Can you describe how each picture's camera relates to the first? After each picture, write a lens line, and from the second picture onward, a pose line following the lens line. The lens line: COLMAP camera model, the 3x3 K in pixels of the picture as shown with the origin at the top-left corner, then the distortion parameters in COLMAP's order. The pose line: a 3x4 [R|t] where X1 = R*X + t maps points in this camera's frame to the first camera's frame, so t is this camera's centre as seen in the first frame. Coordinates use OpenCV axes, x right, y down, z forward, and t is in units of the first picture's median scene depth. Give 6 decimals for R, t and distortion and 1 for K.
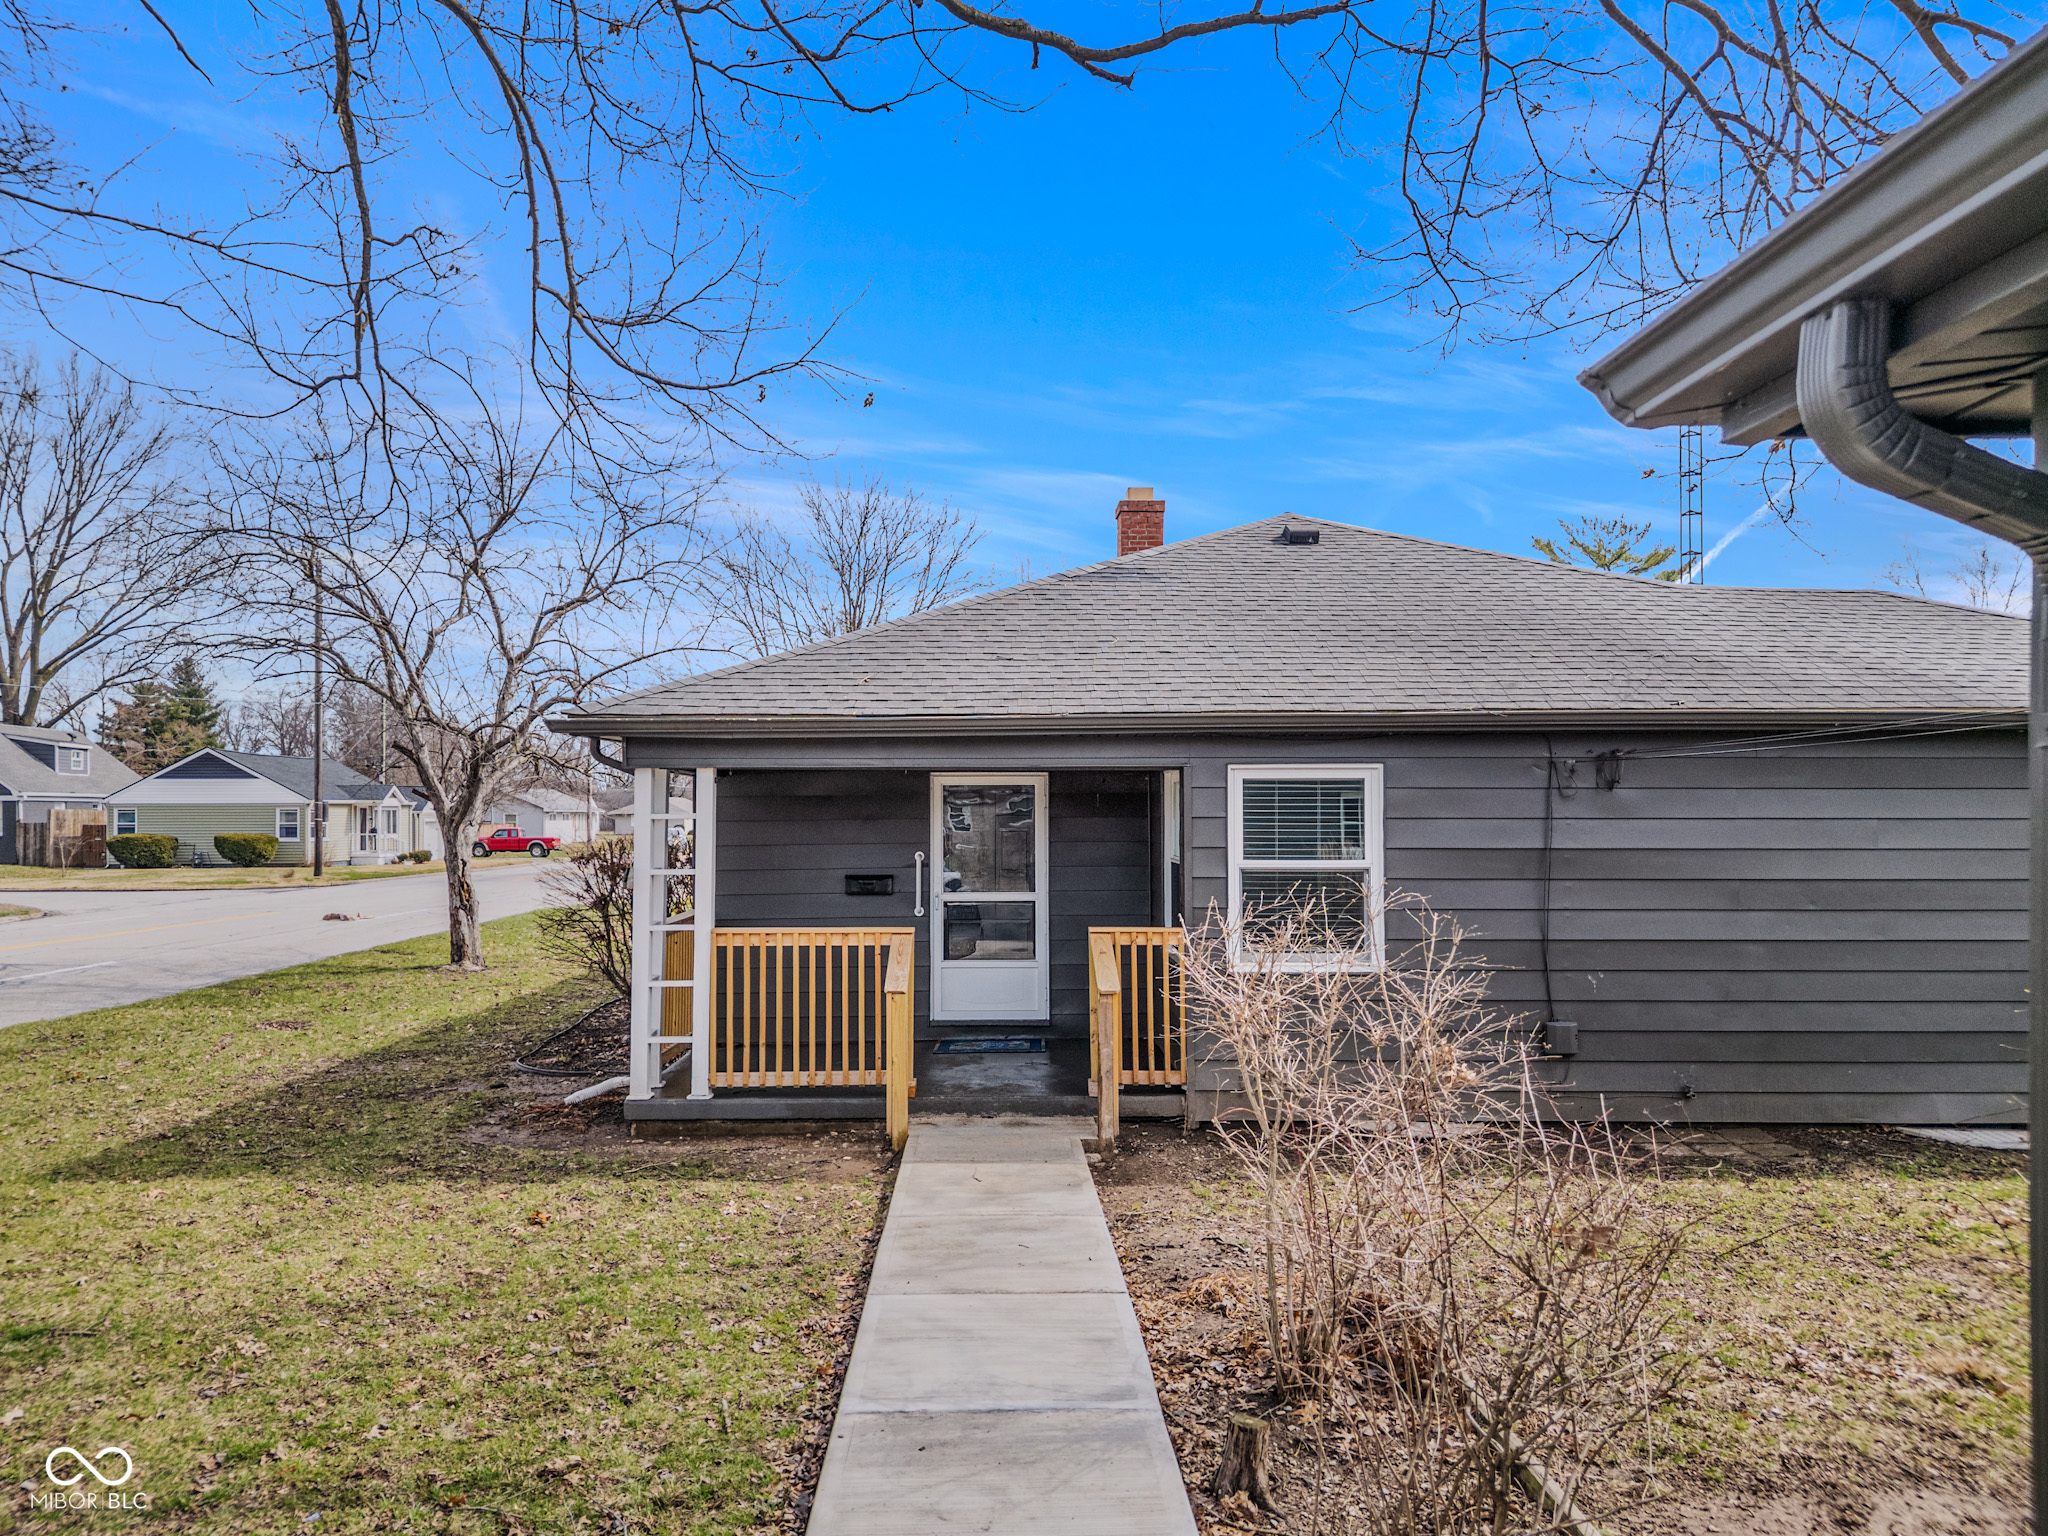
lens RADIAL K [[1455.8, 0, 1024.0], [0, 1455.8, 768.0], [0, 0, 1]] dist [0.029630, 0.000148]
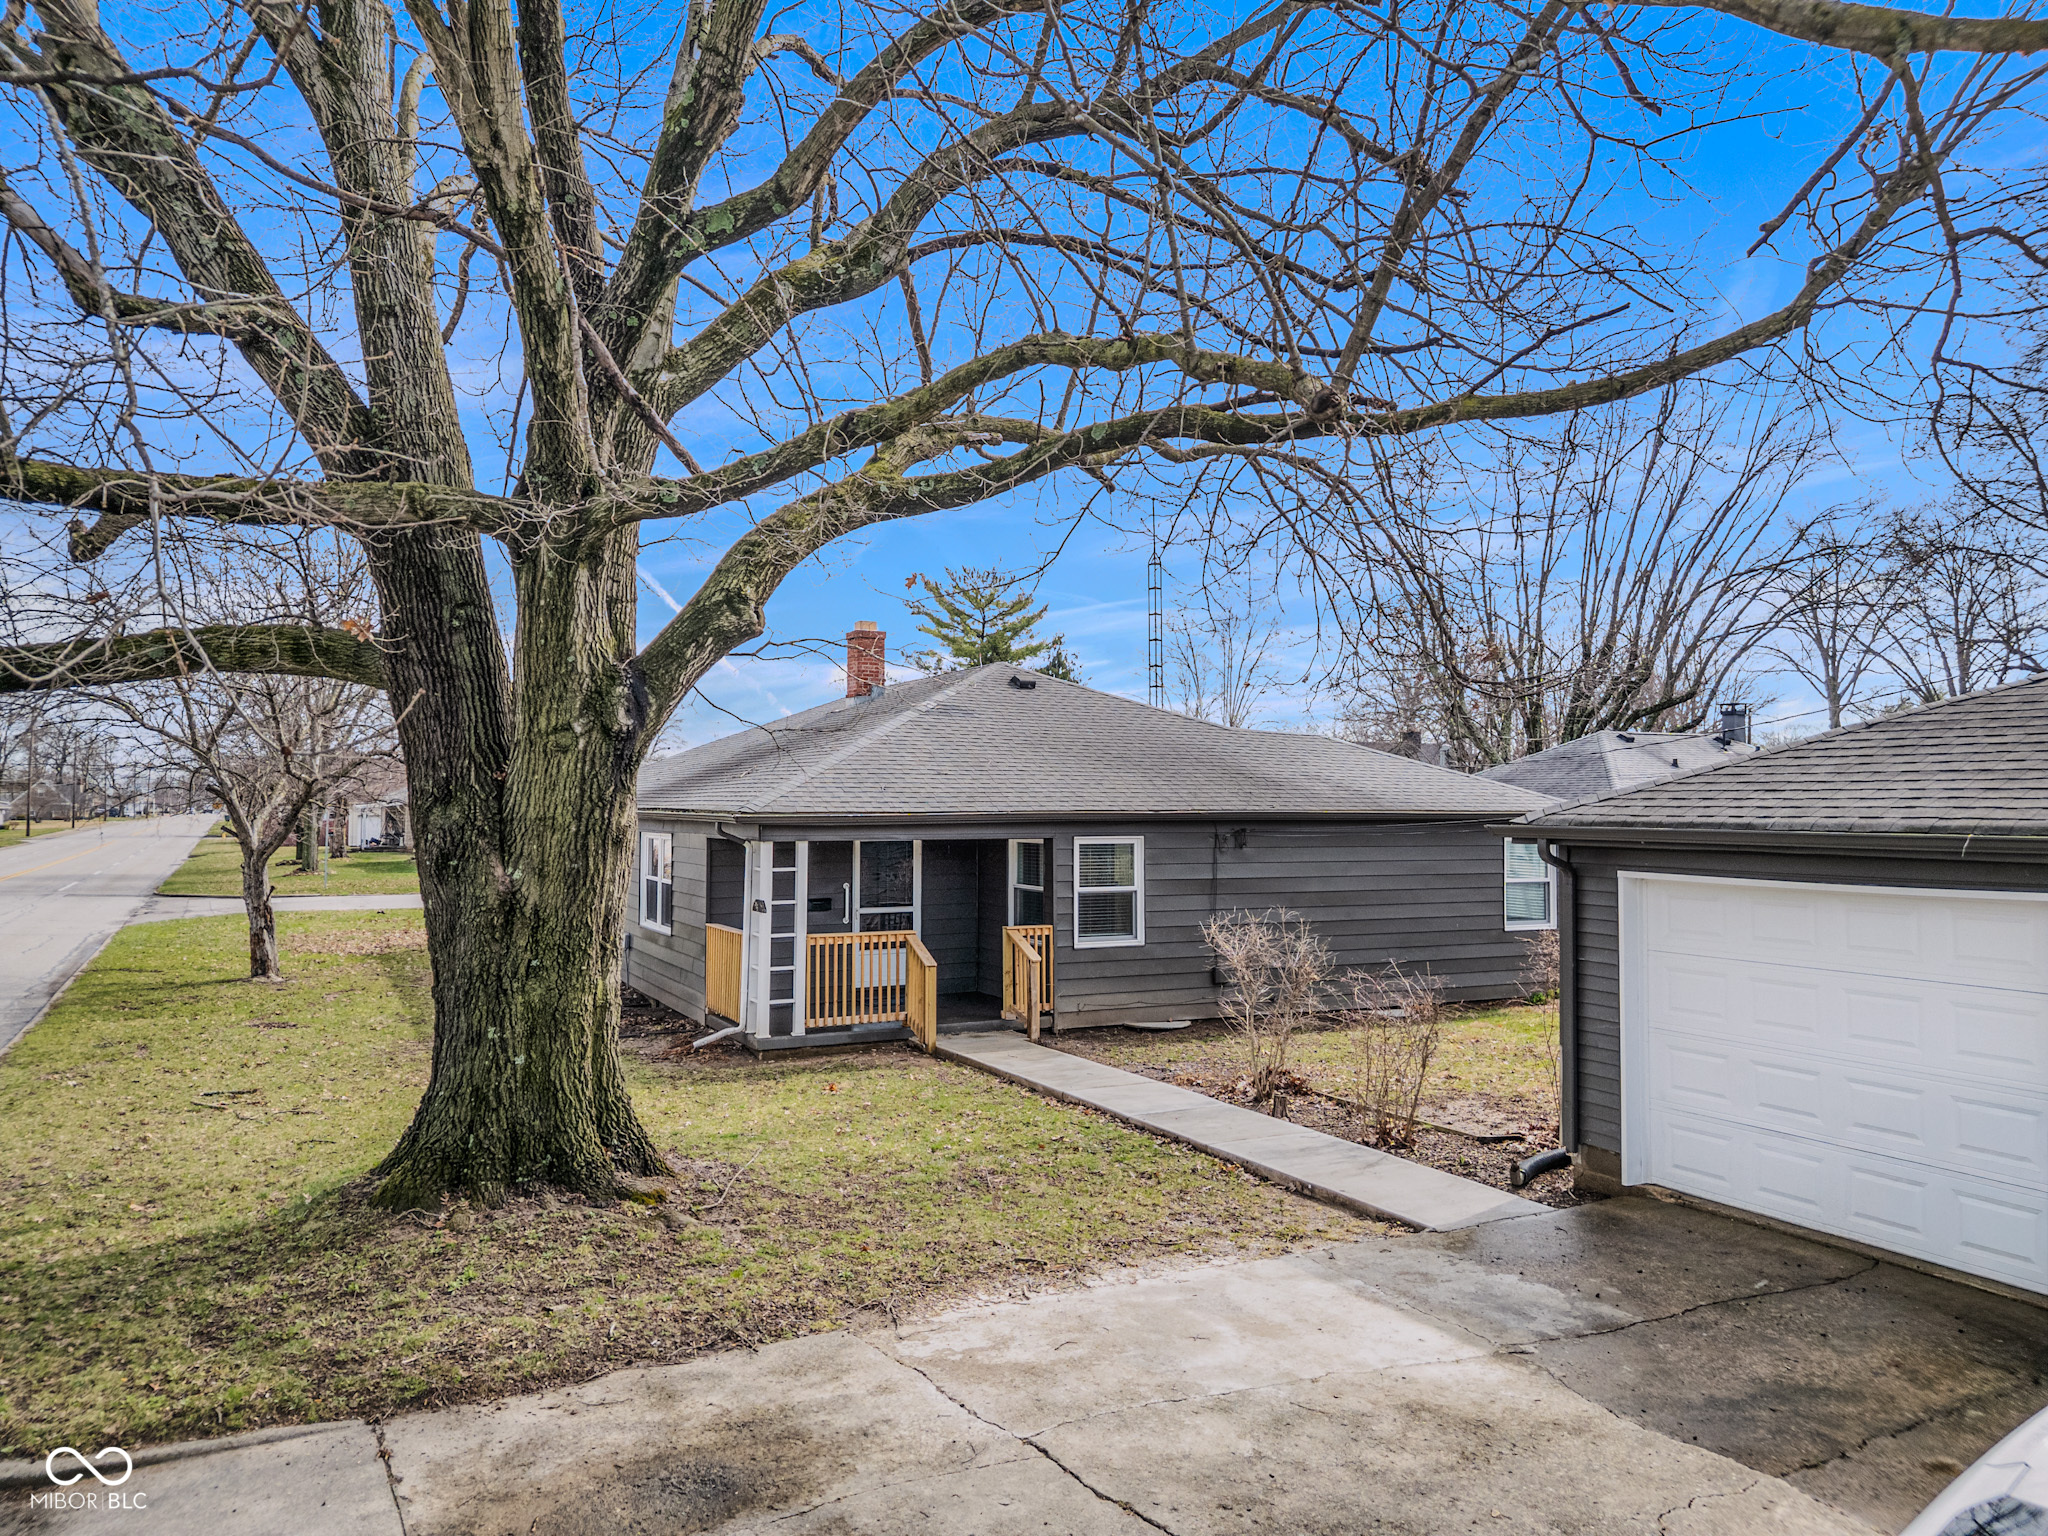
lens RADIAL K [[1437.1, 0, 1019.6], [0, 1437.1, 725.5], [0, 0, 1]] dist [0.075931, -0.099098]
pose [[0.899376, 0.030211, 0.436132, -0.734889], [-0.020272, 0.999418, -0.027427, -0.093623], [-0.436707, 0.015826, 0.899465, -0.633636]]
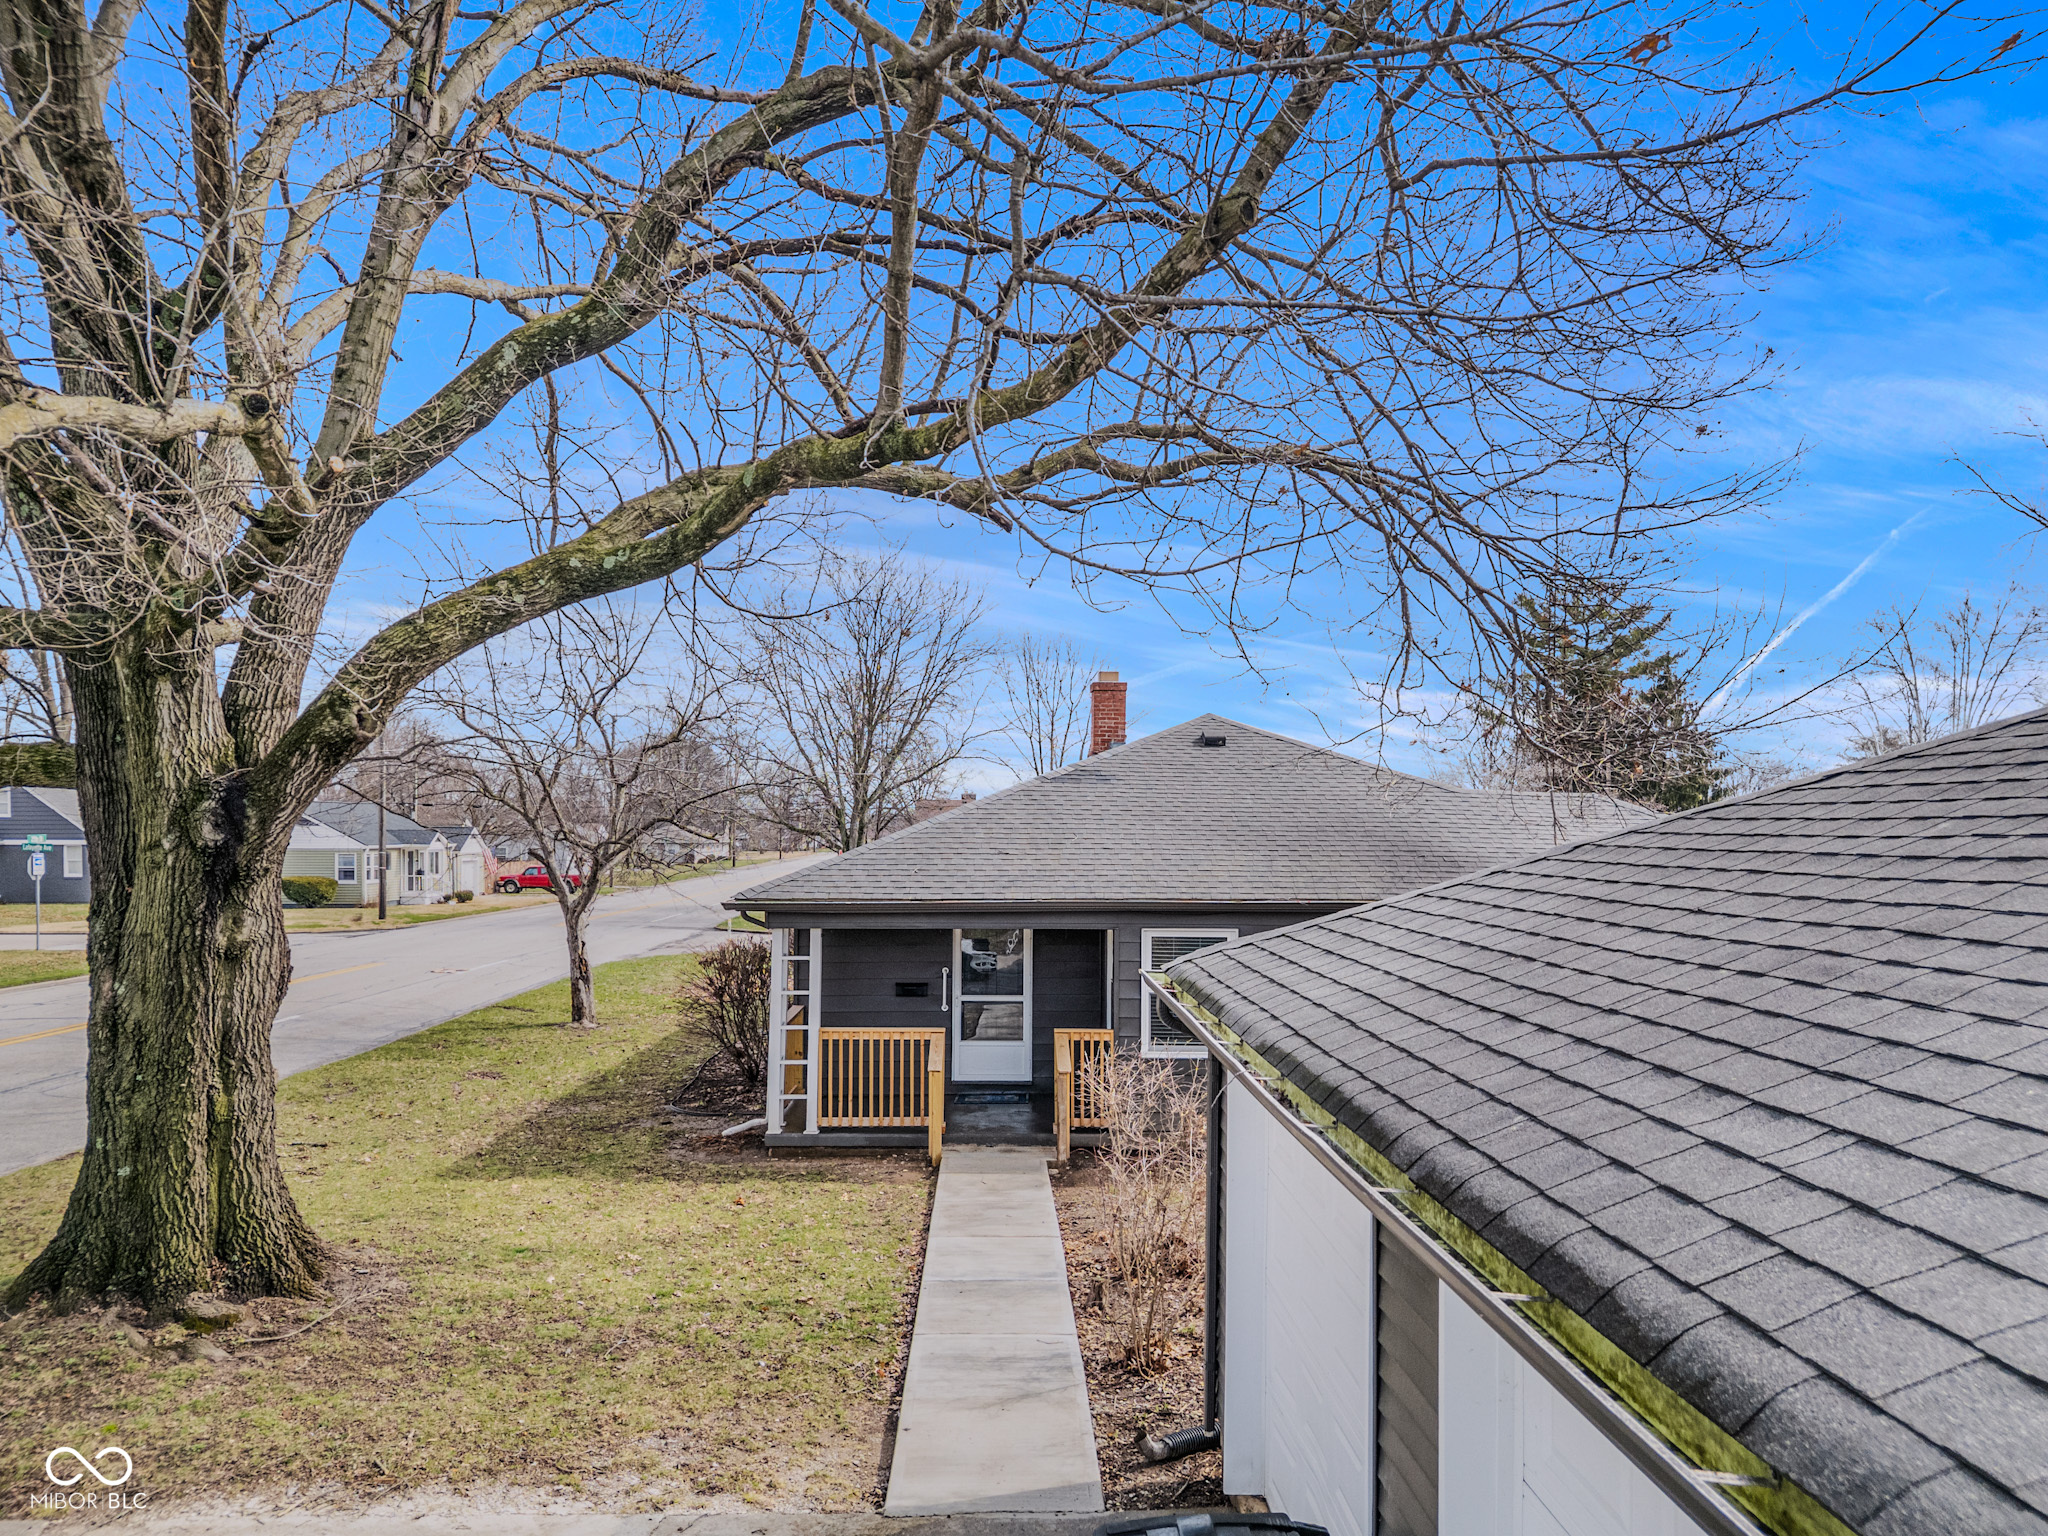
lens RADIAL K [[1479.7, 0, 1031.6], [0, 1479.7, 839.0], [0, 0, 1]] dist [0.075184, -0.090464]
pose [[0.999961, 0.008519, 0.002406, 0.014020], [-0.008600, 0.999328, 0.035636, -0.158331], [-0.002101, -0.035655, 0.999362, -0.625291]]
